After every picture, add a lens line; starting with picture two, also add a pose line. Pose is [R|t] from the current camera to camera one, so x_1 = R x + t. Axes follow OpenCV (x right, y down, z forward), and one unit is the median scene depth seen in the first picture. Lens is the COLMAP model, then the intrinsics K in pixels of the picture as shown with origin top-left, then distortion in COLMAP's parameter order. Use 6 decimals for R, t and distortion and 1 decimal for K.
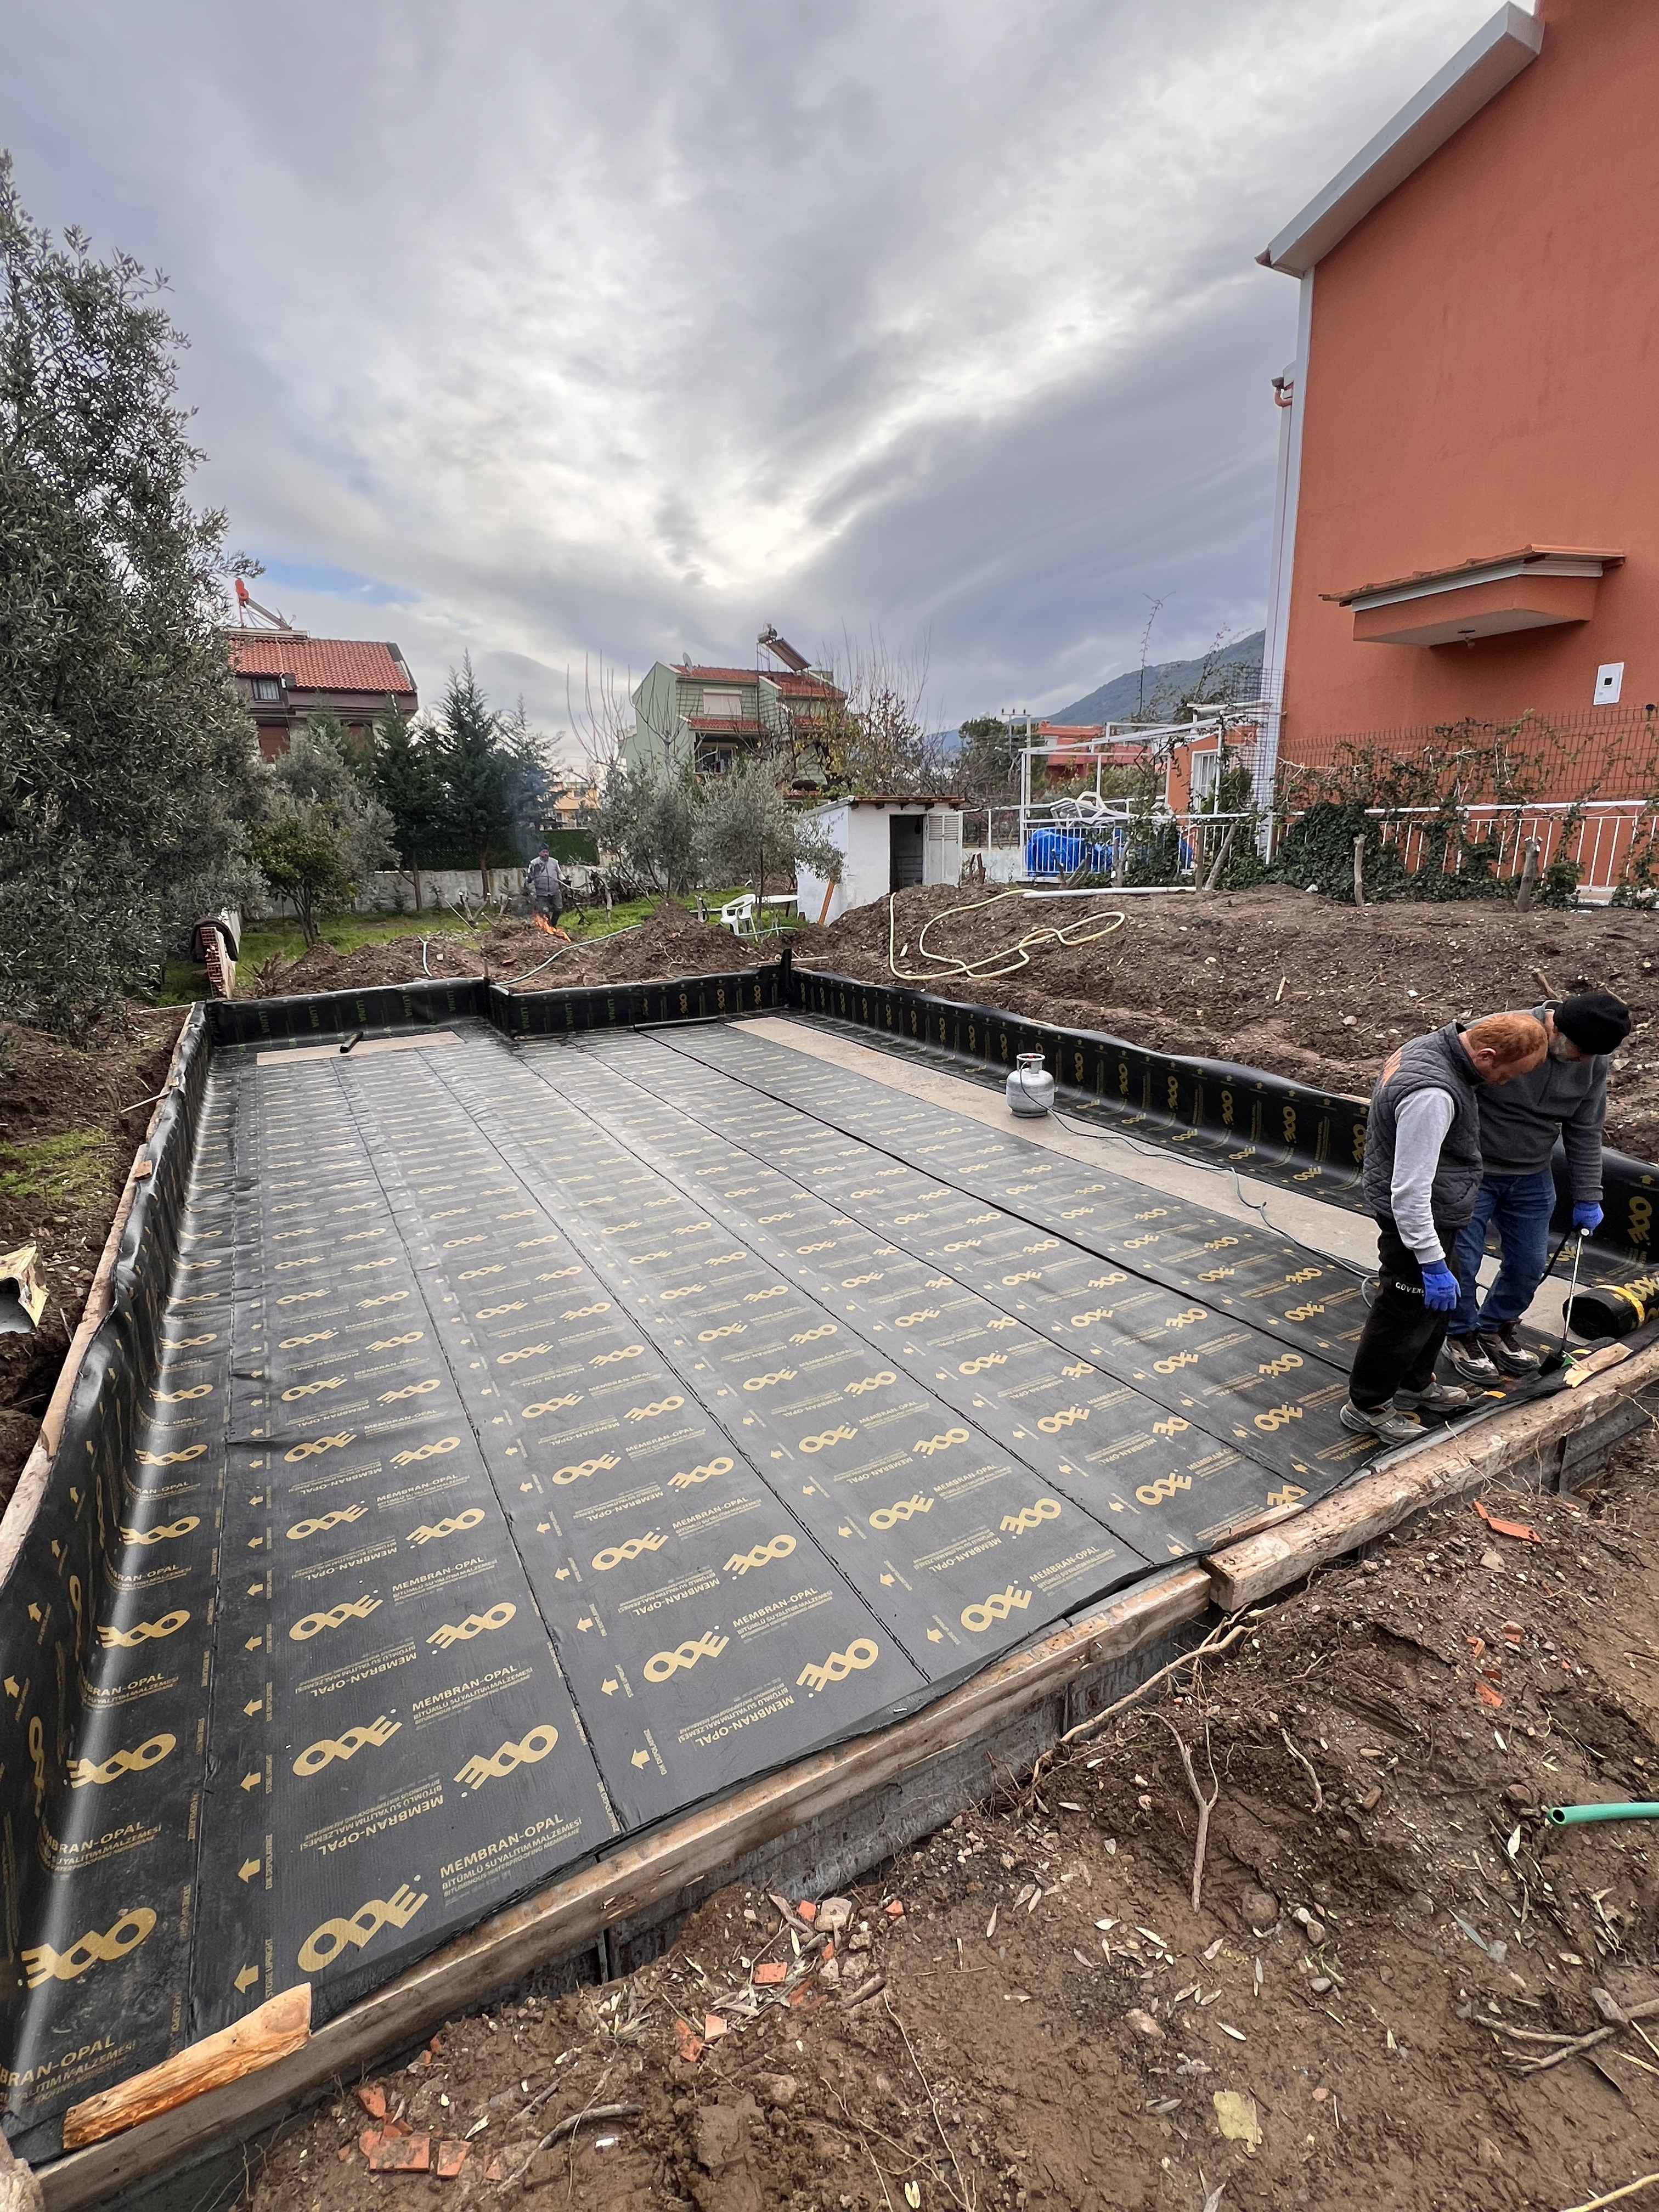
lens RADIAL K [[1014.6, 0, 840.5], [0, 1014.6, 1096.7], [0, 0, 1]] dist [-0.003499, -0.000695]
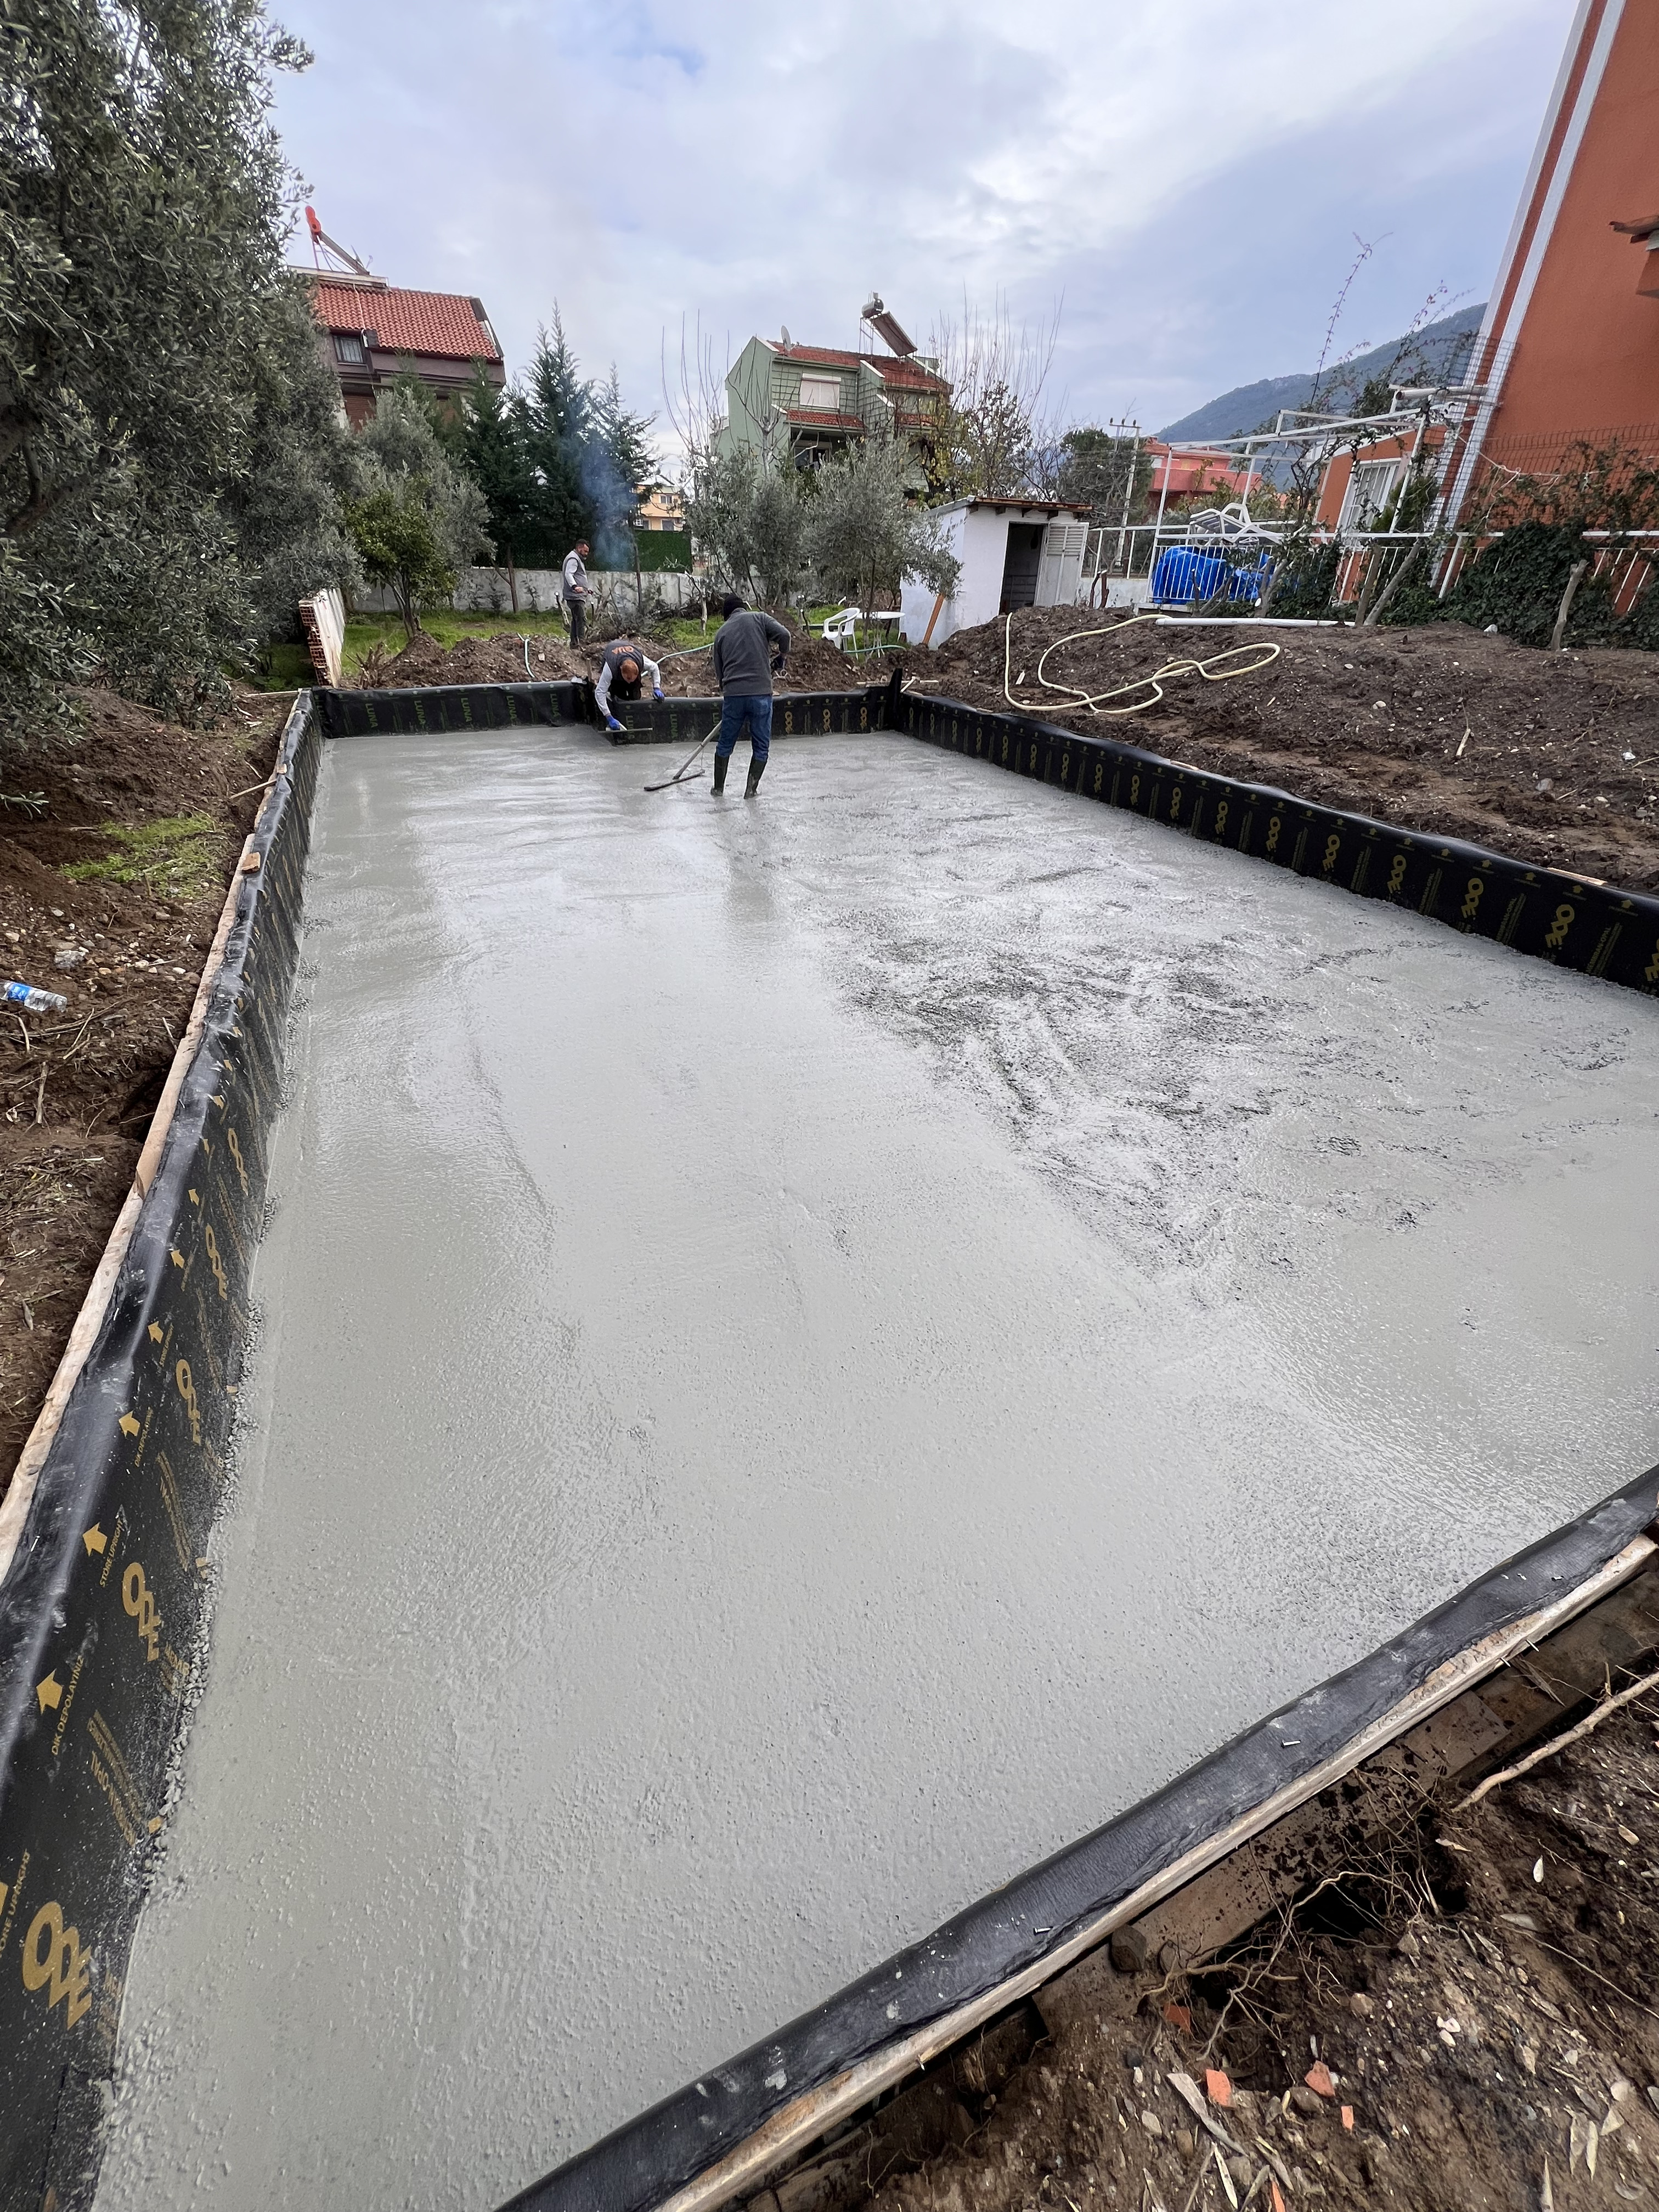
lens RADIAL K [[891.0, 0, 842.6], [0, 891.0, 1096.9], [0, 0, 1]] dist [-0.003033, 0.000693]
pose [[0.995965, 0.080709, -0.039227, -0.039563], [-0.066117, 0.955547, 0.287330, 0.002957], [0.060674, -0.283577, 0.957028, 0.077671]]
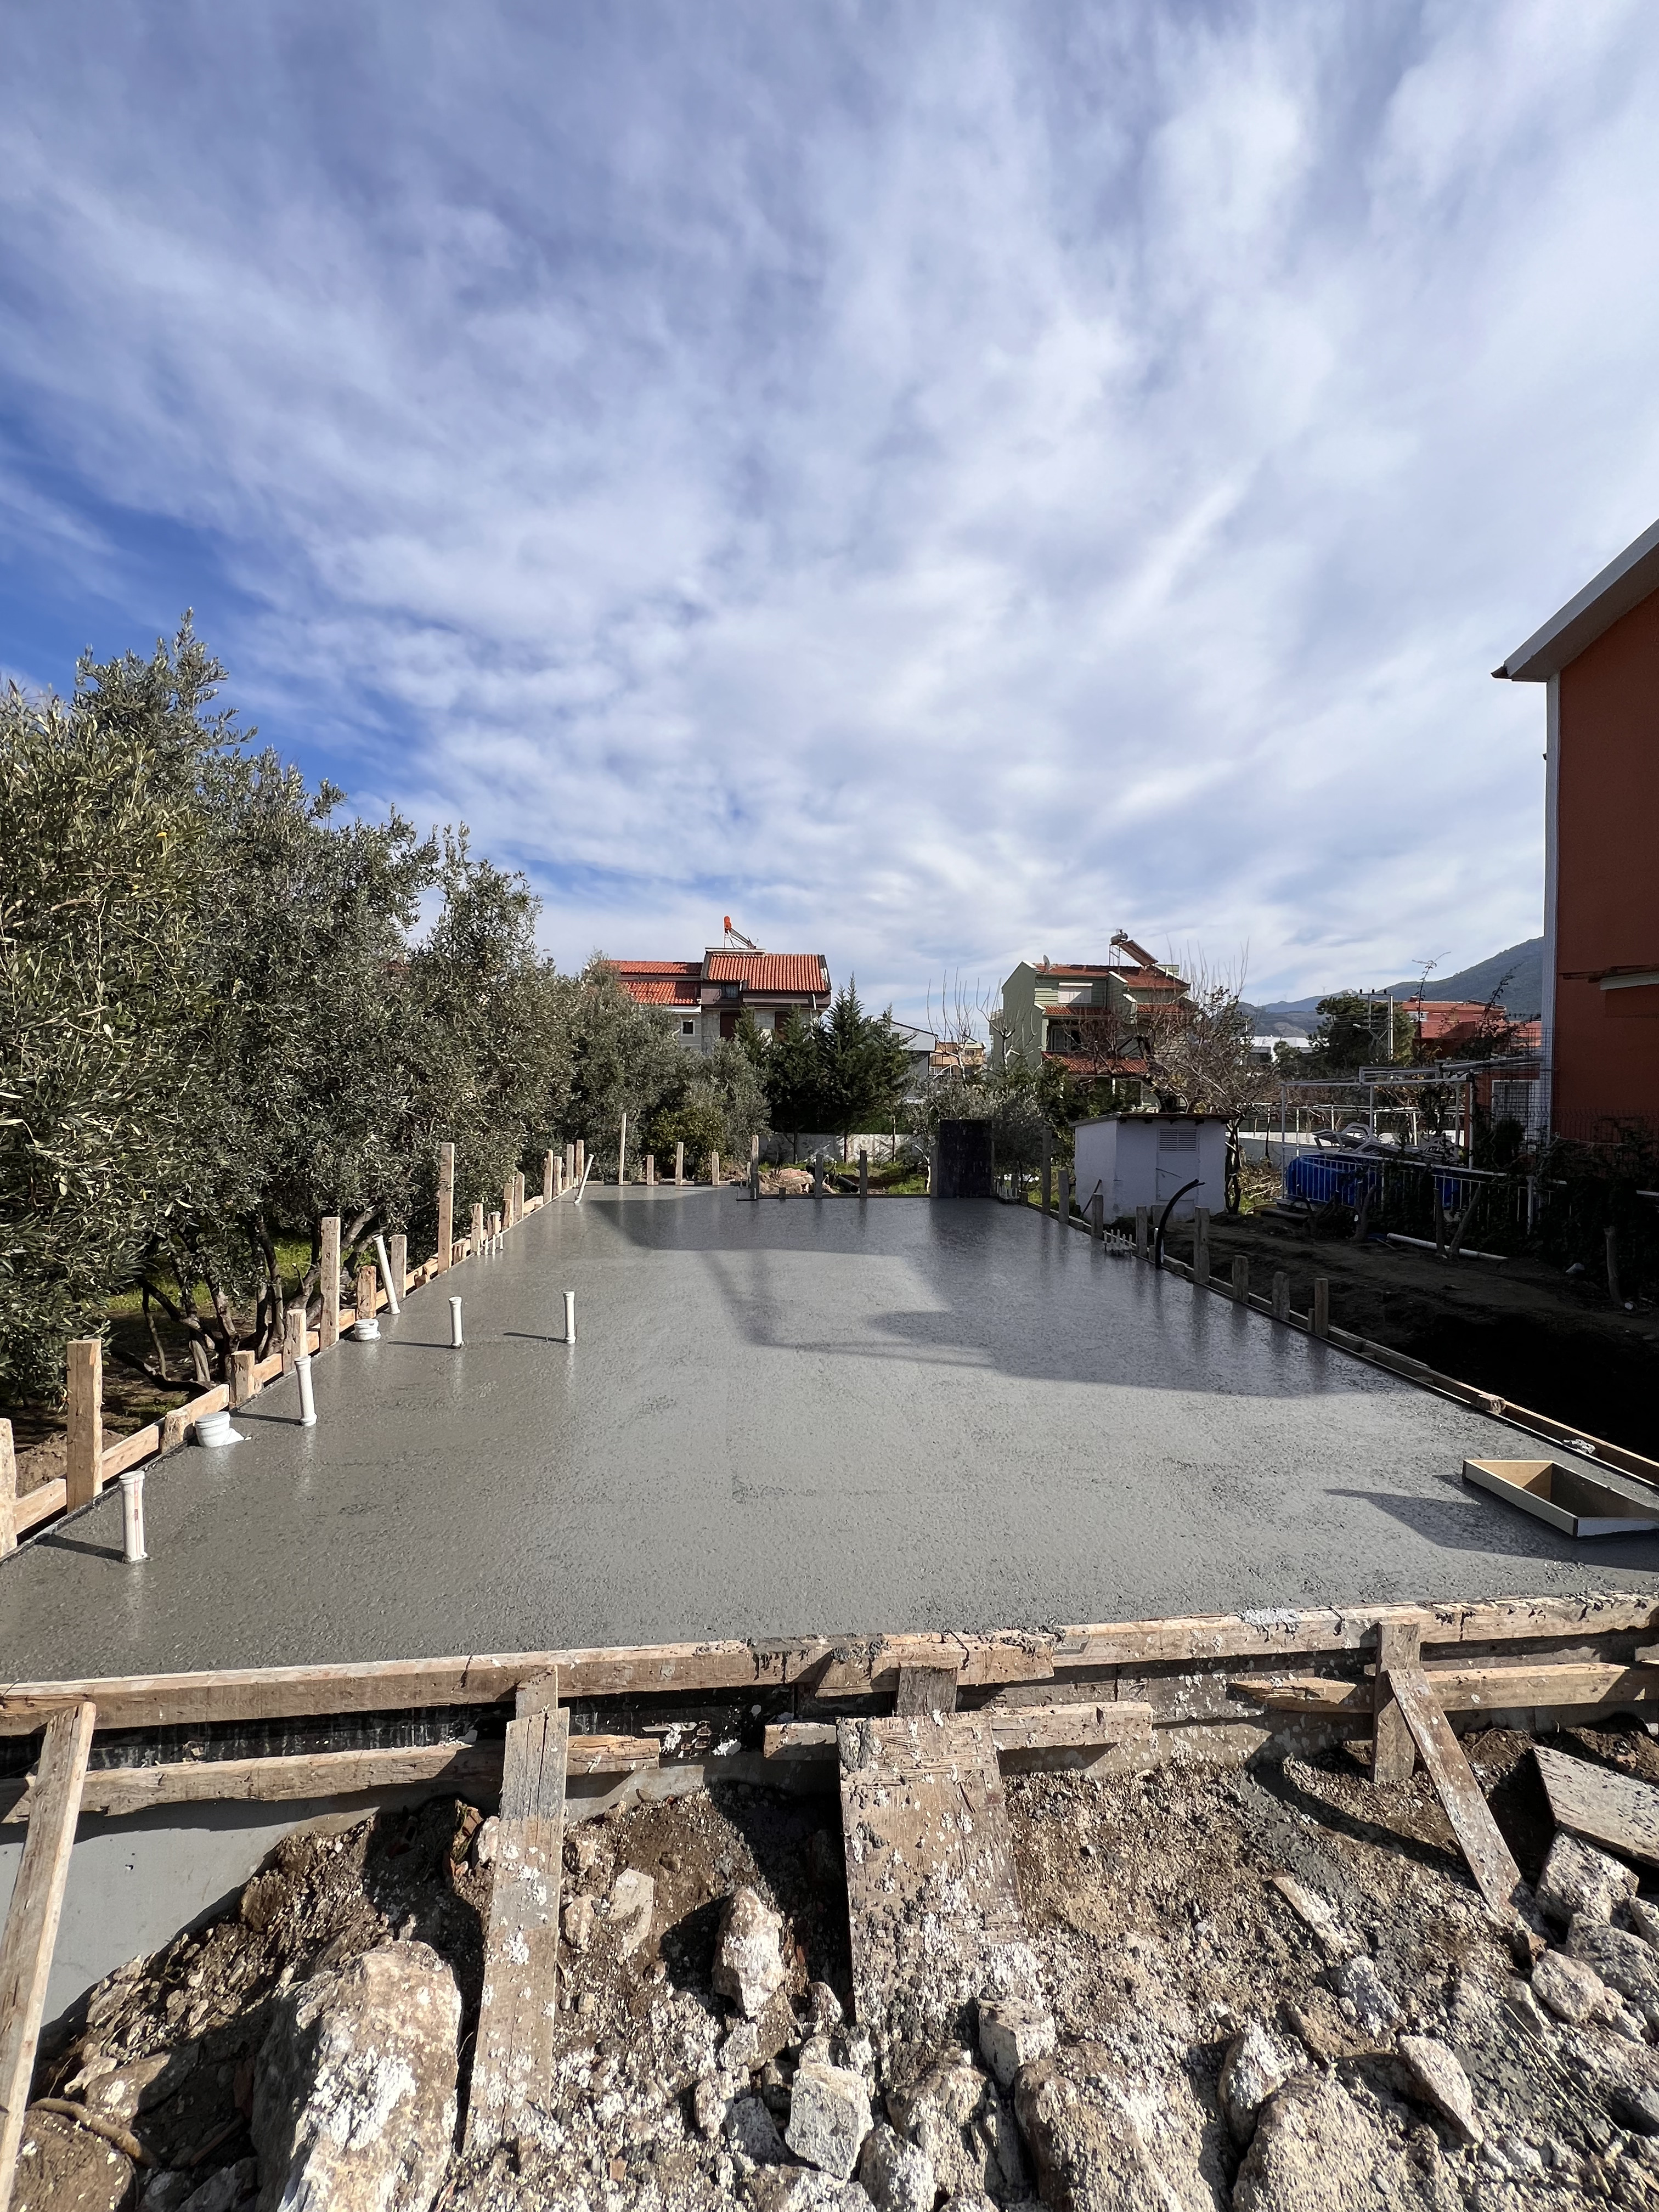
lens RADIAL K [[891.0, 0, 829.4], [0, 891.0, 1099.3], [0, 0, 1]] dist [-0.003033, 0.000693]
pose [[0.918208, 0.038582, -0.394215, 0.136010], [-0.128270, 0.970578, -0.203776, -0.088898], [0.374755, 0.237675, 0.896142, -0.010565]]
